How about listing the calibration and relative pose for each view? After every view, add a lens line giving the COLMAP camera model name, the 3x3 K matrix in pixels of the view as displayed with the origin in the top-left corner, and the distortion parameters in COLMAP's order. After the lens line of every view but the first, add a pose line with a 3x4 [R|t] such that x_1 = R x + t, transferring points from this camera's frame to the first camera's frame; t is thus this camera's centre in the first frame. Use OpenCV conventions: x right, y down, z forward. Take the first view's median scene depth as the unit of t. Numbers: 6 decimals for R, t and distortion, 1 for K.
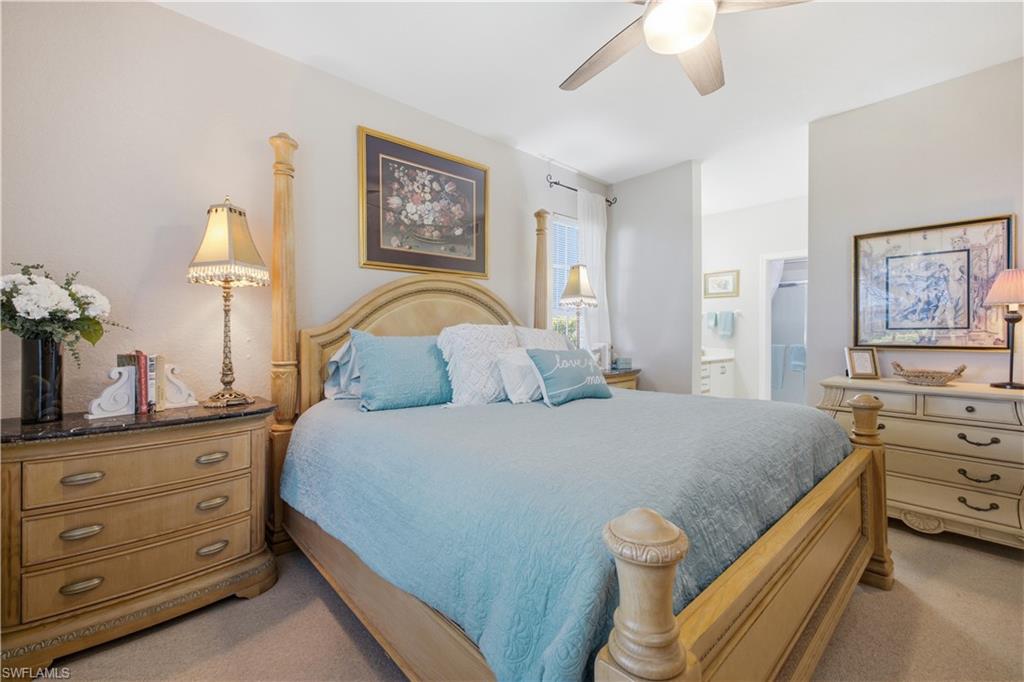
lens RADIAL K [[432.9, 0, 518.2], [0, 432.9, 334.1], [0, 0, 1]] dist [0.003478, 0.000288]
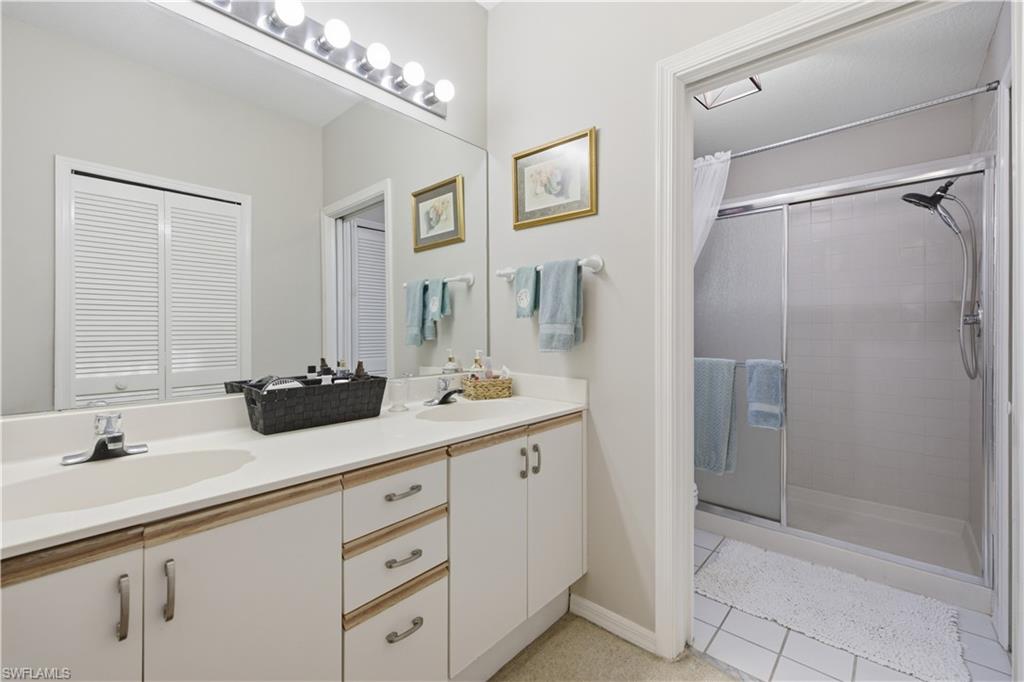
lens RADIAL K [[439.9, 0, 512.8], [0, 439.9, 330.0], [0, 0, 1]] dist [0.003355, 0.000583]
pose [[0.995100, -0.005523, 0.098719, 0.410419], [0.006185, 0.999960, -0.006407, -0.000461], [-0.098680, 0.006986, 0.995095, 0.678267]]
